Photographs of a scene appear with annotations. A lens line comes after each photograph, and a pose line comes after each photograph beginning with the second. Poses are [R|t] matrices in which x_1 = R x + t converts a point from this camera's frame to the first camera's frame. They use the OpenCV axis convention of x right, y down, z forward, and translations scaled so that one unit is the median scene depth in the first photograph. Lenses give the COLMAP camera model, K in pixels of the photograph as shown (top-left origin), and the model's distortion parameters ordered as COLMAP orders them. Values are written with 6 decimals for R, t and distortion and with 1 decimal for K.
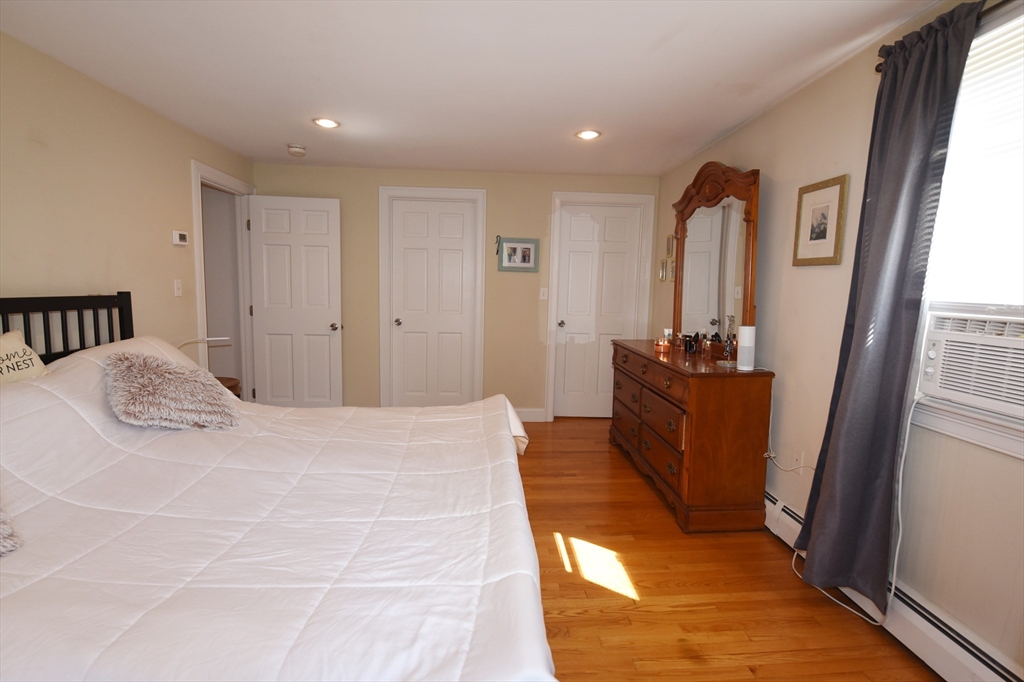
lens RADIAL K [[492.0, 0, 512.6], [0, 492.0, 343.1], [0, 0, 1]] dist [-0.008163, -0.006288]
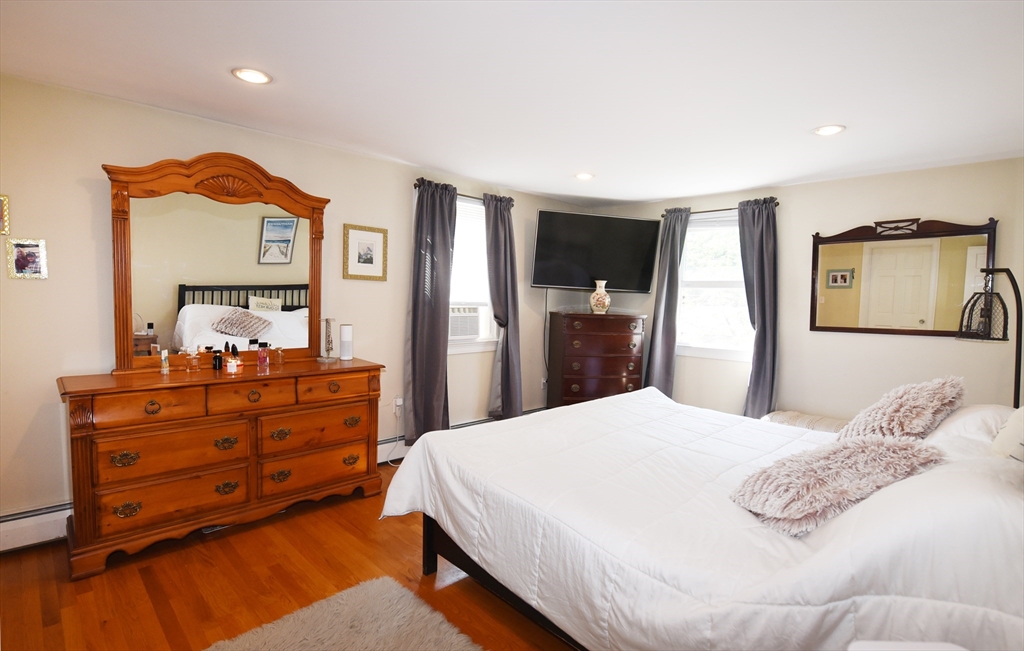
lens RADIAL K [[496.9, 0, 512.0], [0, 496.9, 325.5], [0, 0, 1]] dist [-0.001237, -0.000402]
pose [[-0.658681, -0.084505, 0.747662, -0.860854], [0.046560, 0.987191, 0.152596, -0.233149], [-0.750981, 0.135323, -0.646309, 1.672617]]
